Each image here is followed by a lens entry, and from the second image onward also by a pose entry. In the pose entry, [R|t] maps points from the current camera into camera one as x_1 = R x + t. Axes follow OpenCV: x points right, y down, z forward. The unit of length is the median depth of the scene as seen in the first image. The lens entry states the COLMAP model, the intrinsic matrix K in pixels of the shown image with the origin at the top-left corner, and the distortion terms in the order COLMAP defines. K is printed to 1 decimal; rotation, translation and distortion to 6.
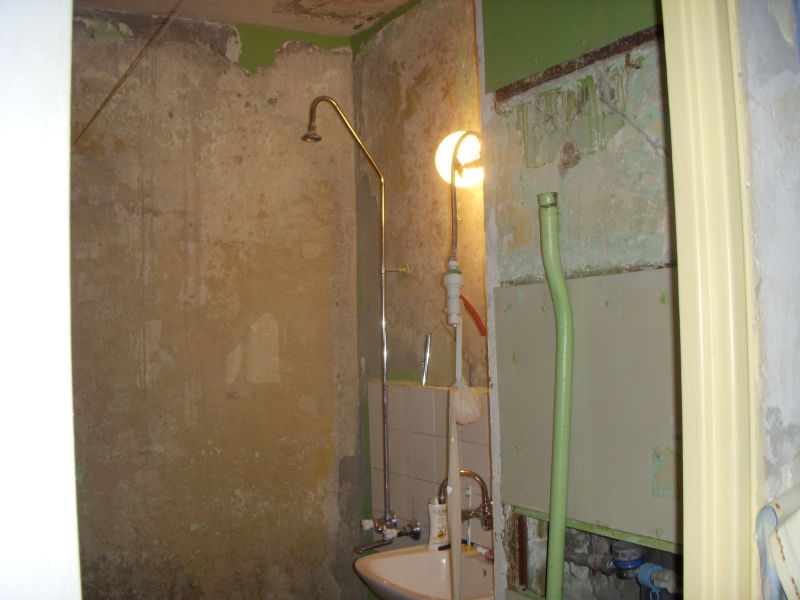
lens RADIAL K [[912.1, 0, 405.8], [0, 912.1, 299.6], [0, 0, 1]] dist [-0.199054, 0.000000]
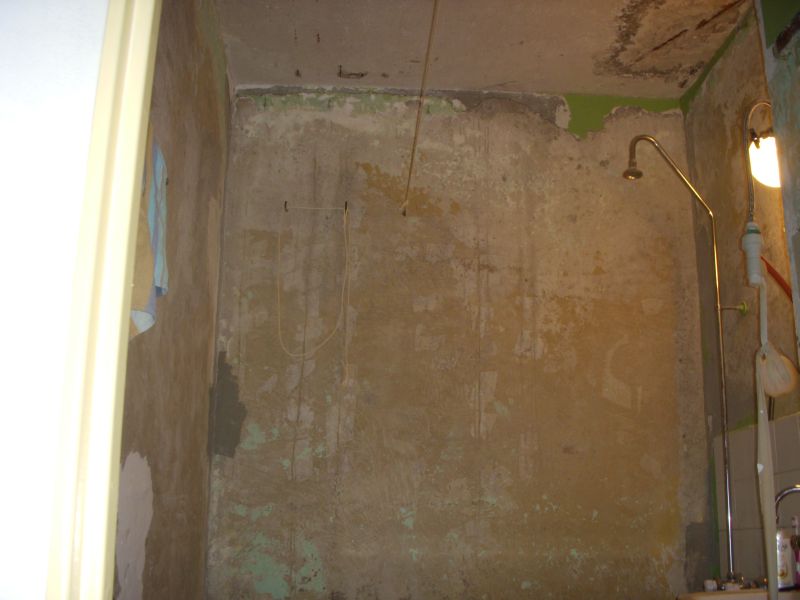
lens RADIAL K [[912.1, 0, 403.4], [0, 912.1, 298.9], [0, 0, 1]] dist [-0.199054, 0.000000]
pose [[0.897347, -0.077887, -0.434399, 0.081817], [-0.022126, 0.975126, -0.220543, 0.167056], [0.440771, 0.207515, 0.873303, 0.043737]]
